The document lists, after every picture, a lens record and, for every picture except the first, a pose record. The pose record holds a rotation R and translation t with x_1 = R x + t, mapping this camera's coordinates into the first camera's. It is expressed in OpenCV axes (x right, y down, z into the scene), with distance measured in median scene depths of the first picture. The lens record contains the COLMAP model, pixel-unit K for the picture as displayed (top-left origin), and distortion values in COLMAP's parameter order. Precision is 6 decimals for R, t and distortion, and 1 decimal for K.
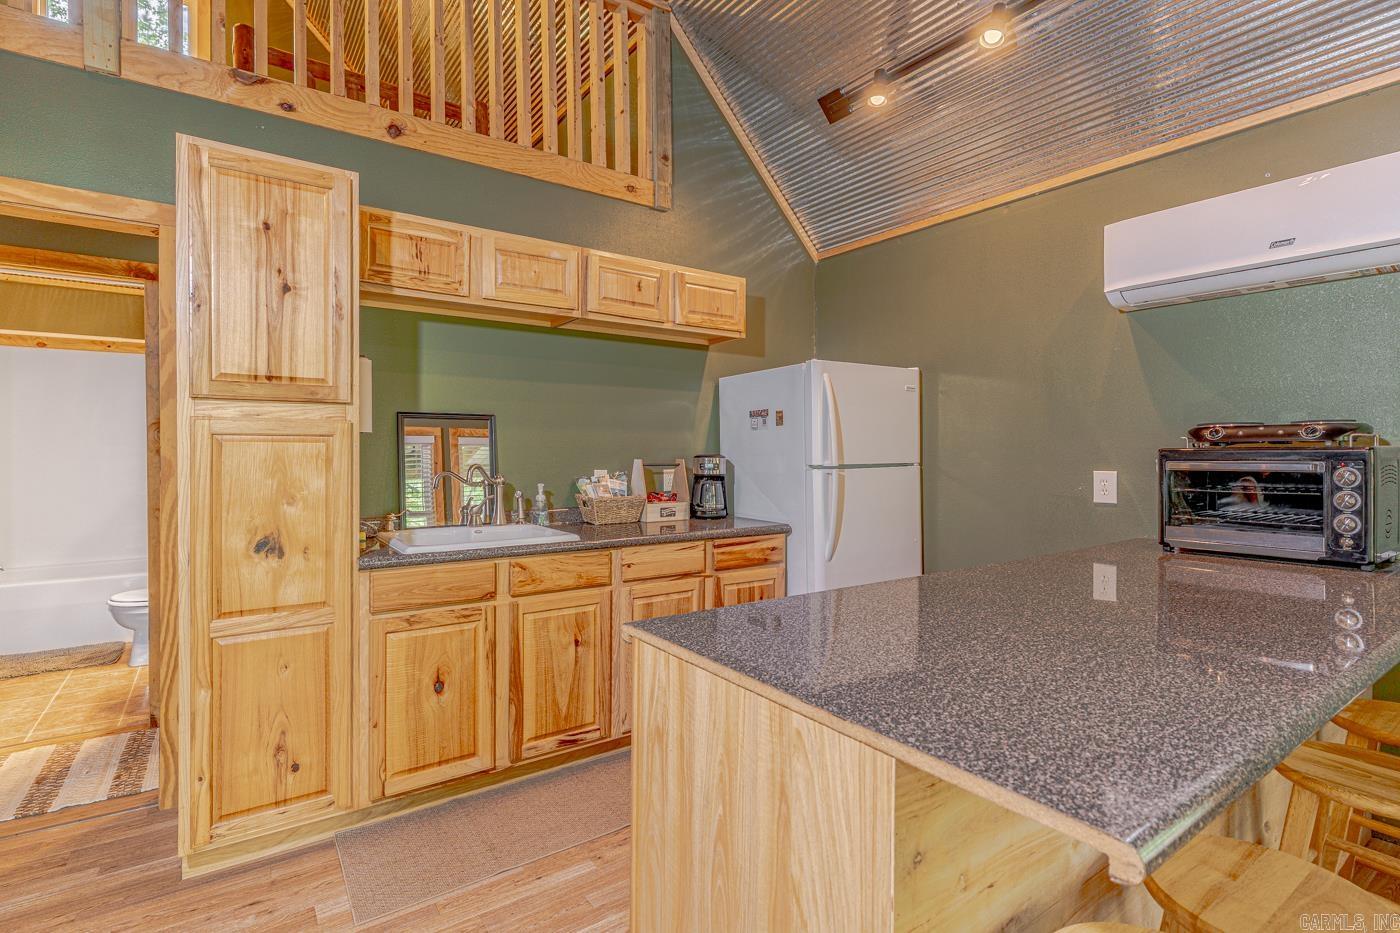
lens RADIAL K [[663.1, 0, 698.9], [0, 663.1, 456.4], [0, 0, 1]] dist [0.005607, 0.001076]
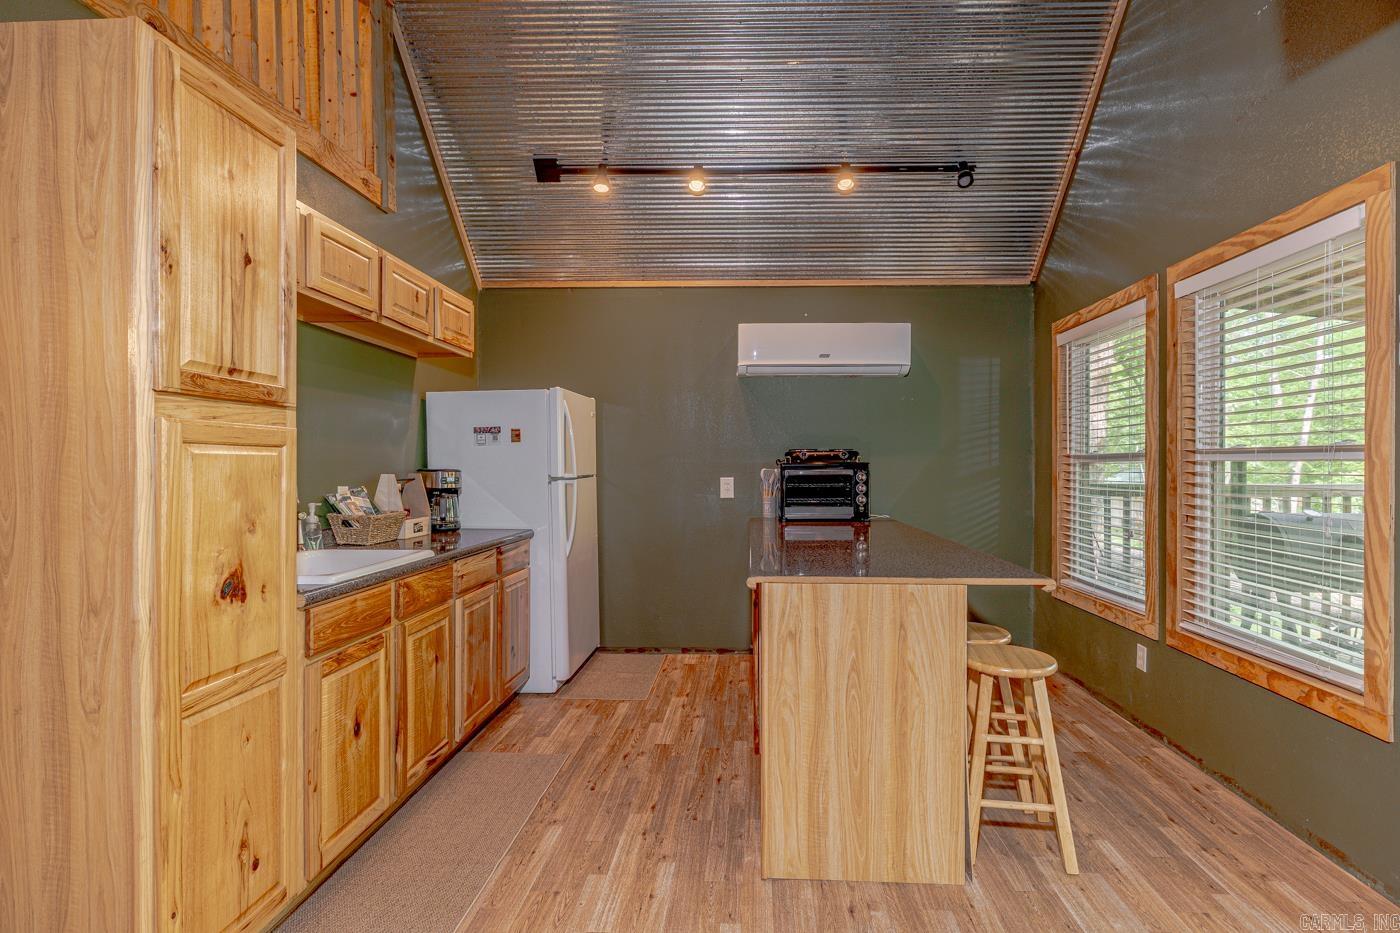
lens RADIAL K [[663.1, 0, 722.0], [0, 663.1, 466.5], [0, 0, 1]] dist [0.005607, 0.001076]
pose [[0.615917, -0.003009, 0.787806, -0.867507], [0.008487, 0.999960, -0.002816, 0.000520], [-0.787766, 0.008420, 0.615918, 0.066543]]
